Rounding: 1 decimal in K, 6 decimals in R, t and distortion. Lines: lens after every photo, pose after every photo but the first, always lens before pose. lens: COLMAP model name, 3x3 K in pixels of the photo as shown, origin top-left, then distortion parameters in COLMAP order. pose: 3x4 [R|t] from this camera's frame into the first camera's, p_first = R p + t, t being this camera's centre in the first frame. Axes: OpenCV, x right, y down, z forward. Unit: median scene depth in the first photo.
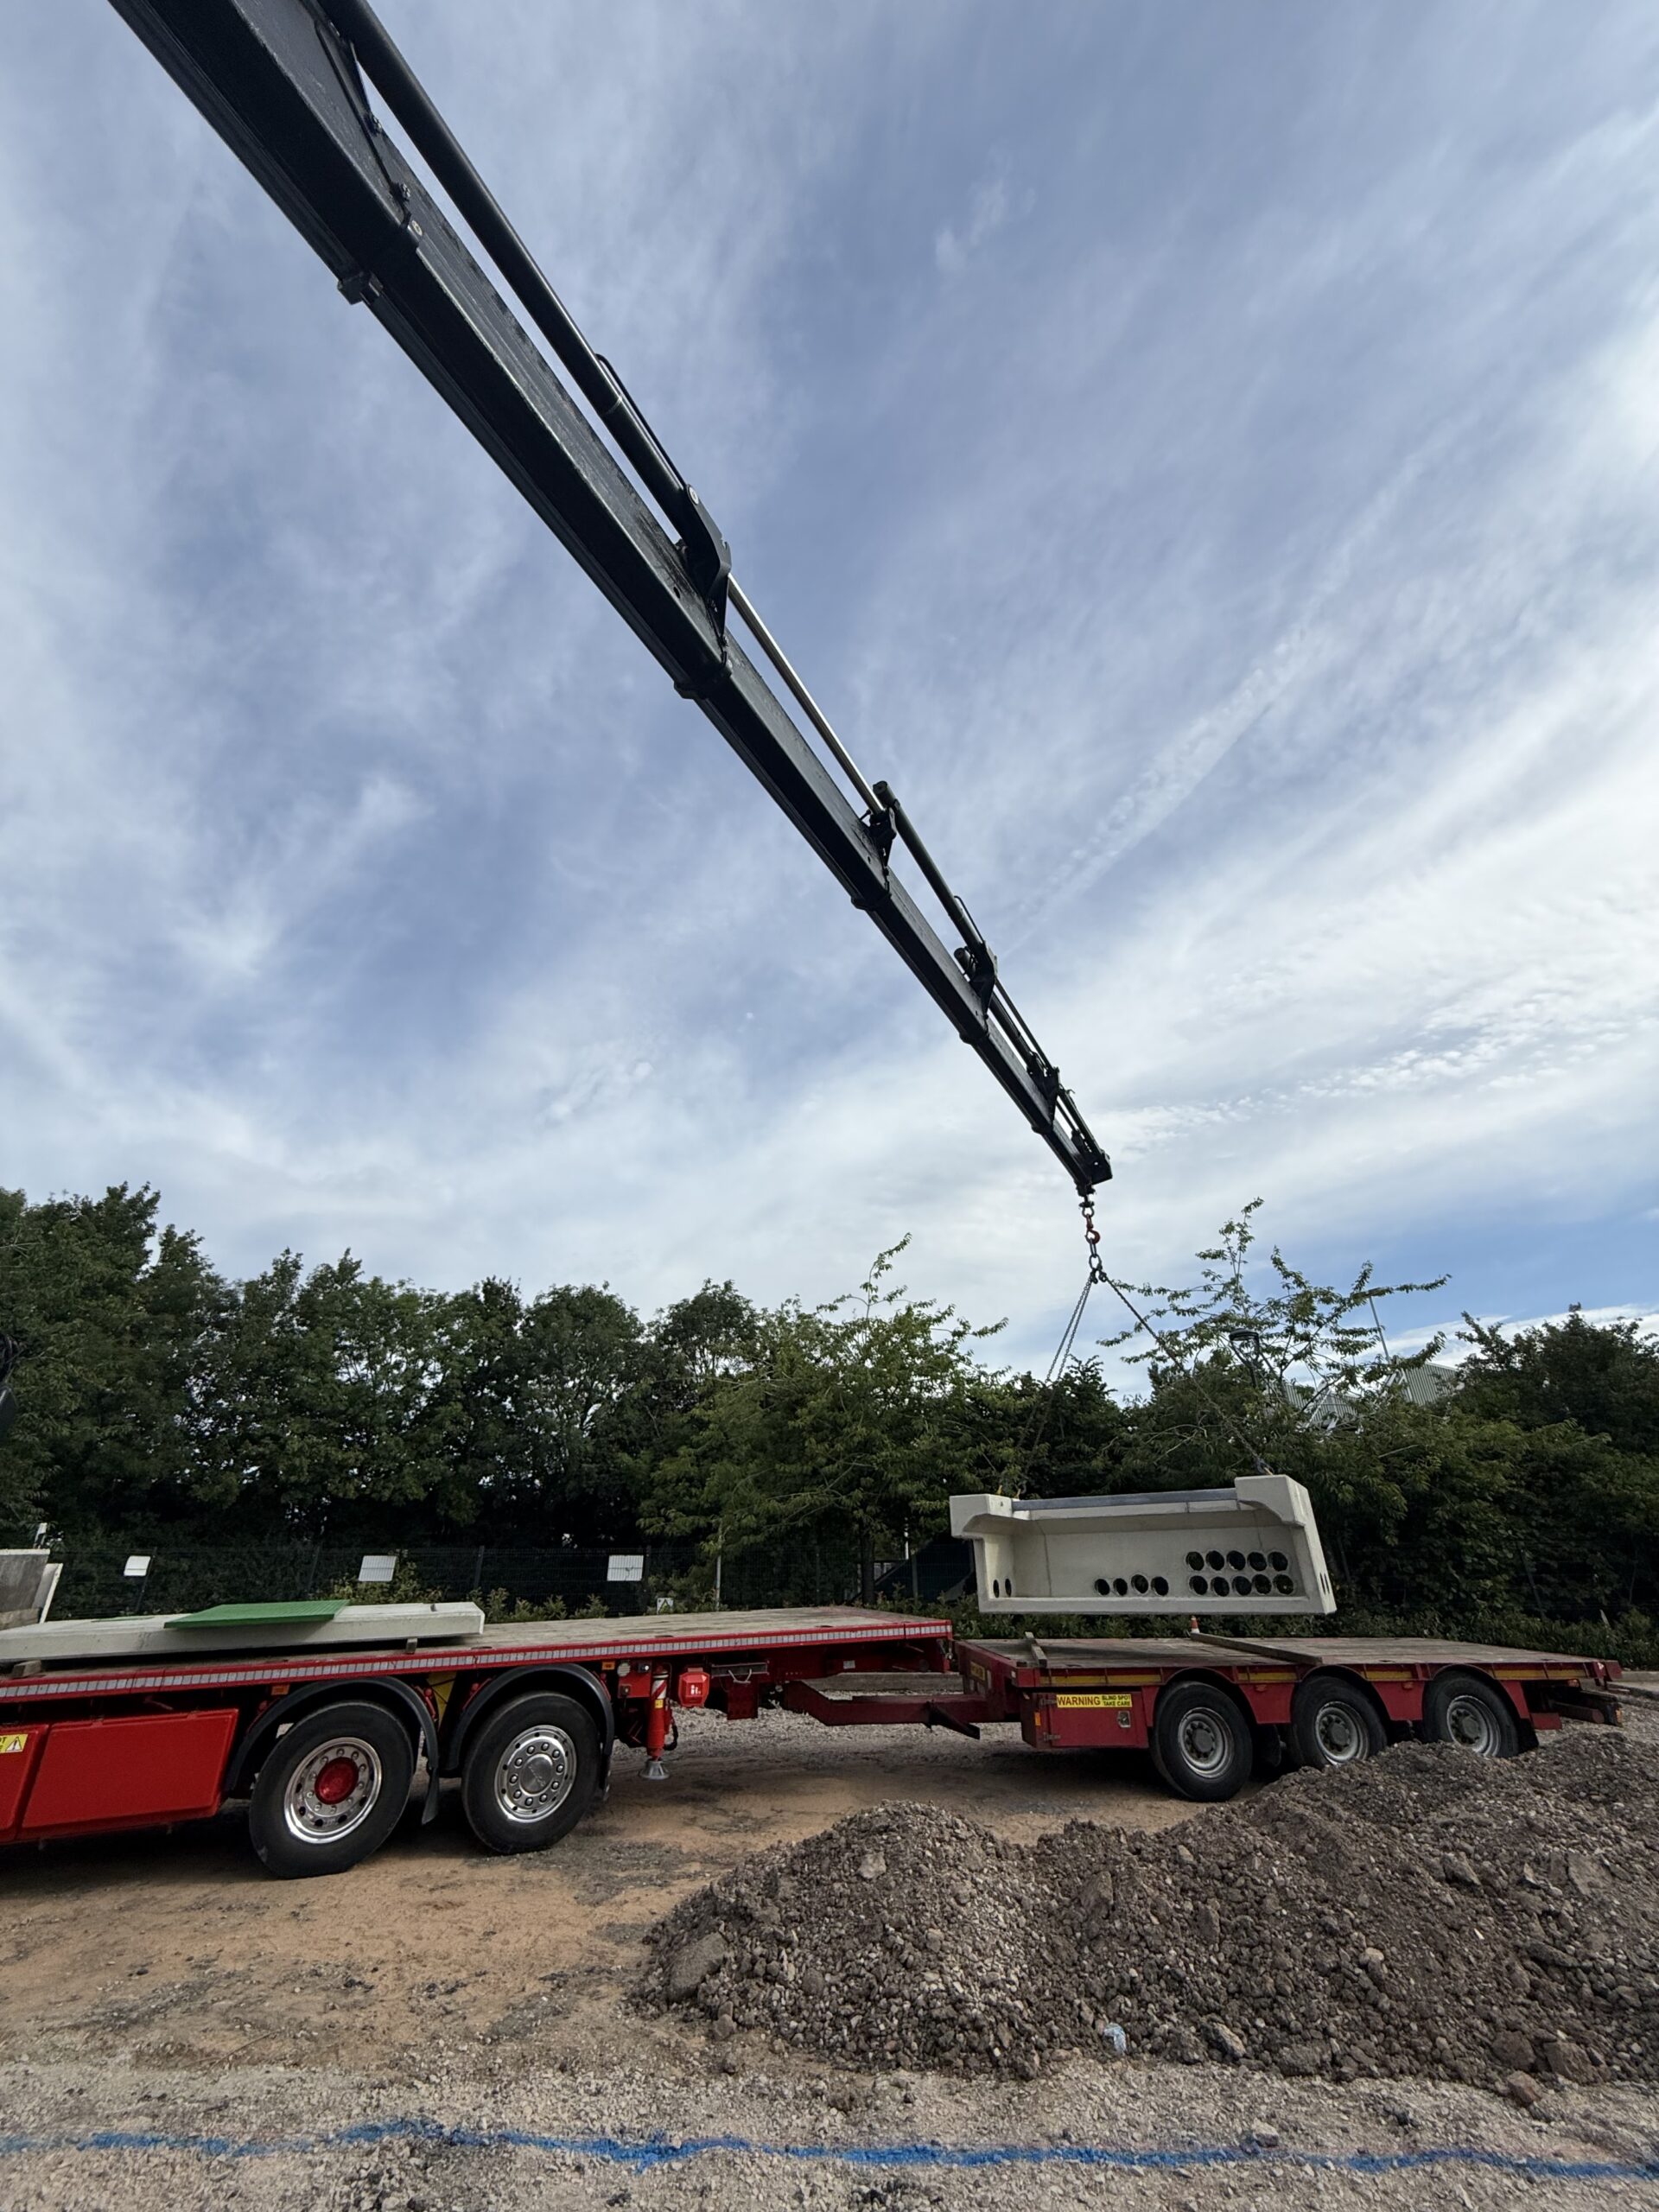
lens RADIAL K [[884.7, 0, 834.0], [0, 884.7, 1095.7], [0, 0, 1]] dist [0.002116, 0.000068]
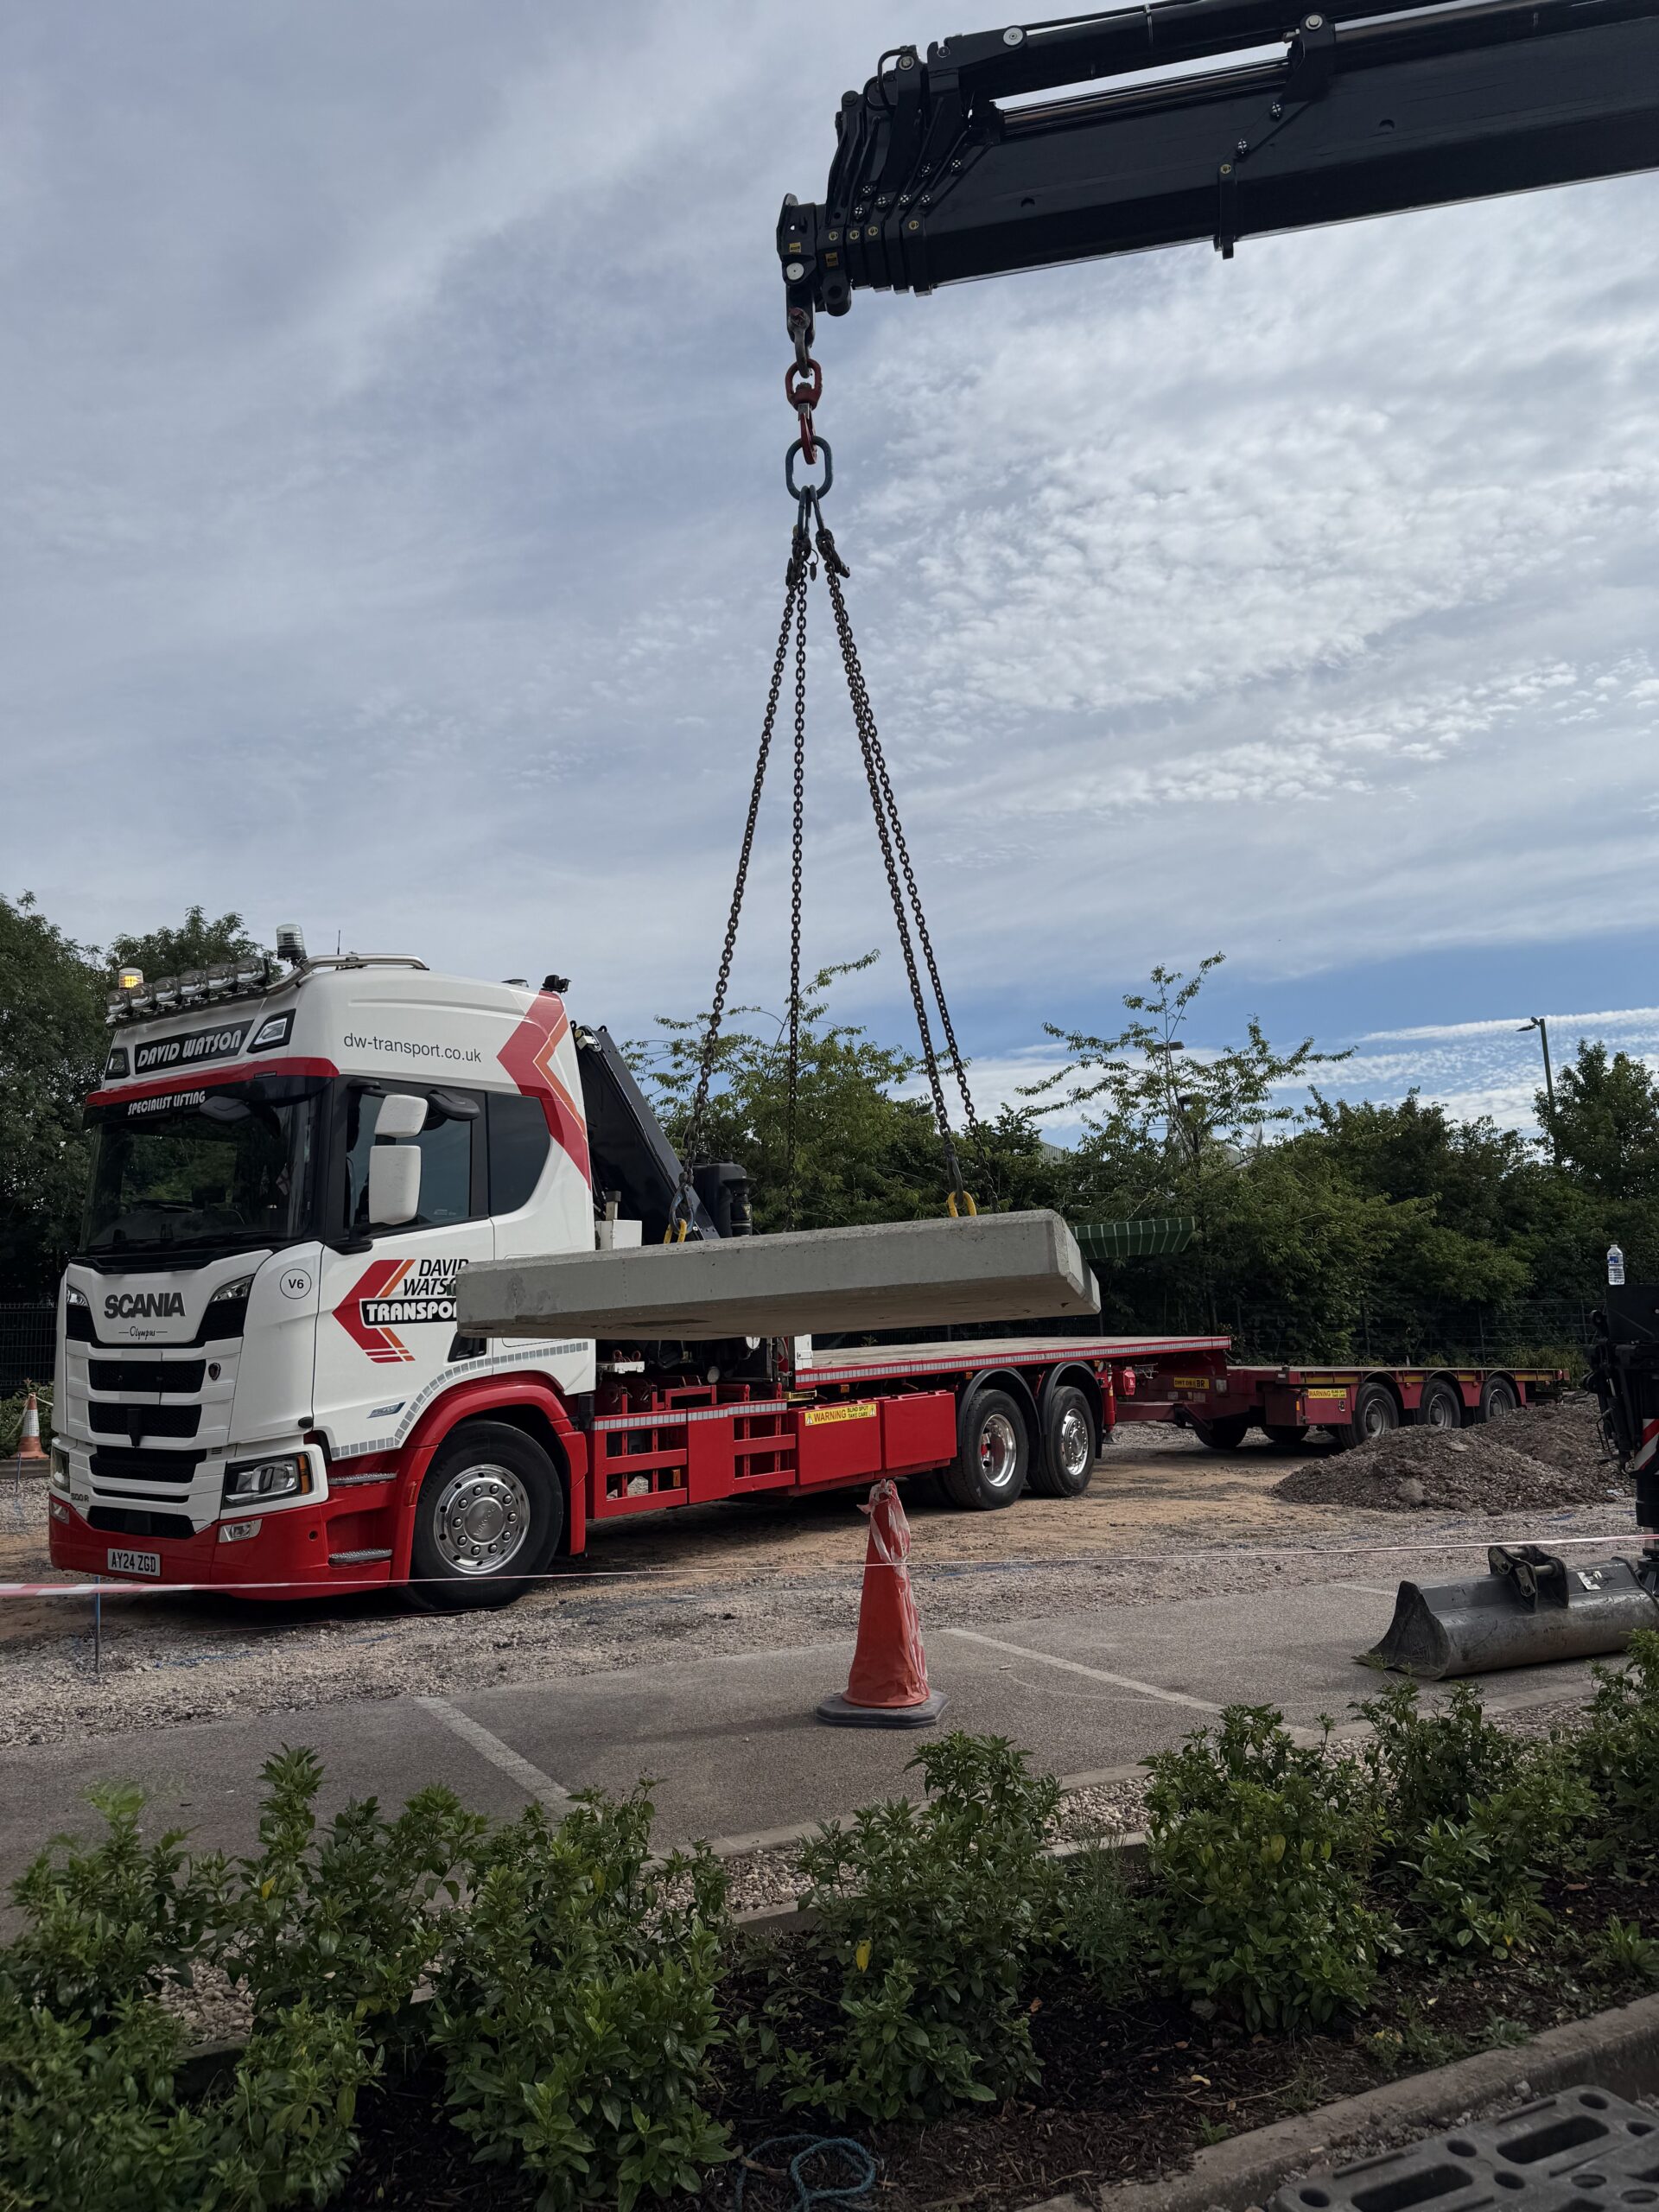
lens RADIAL K [[1506.3, 0, 829.5], [0, 1506.3, 1106.0], [0, 0, 1]] dist [0.041754, -0.000261]
pose [[0.884646, 0.066846, 0.461447, -0.635189], [-0.210088, 0.940661, 0.266497, -0.071362], [-0.416250, -0.332700, 0.846195, -0.200703]]
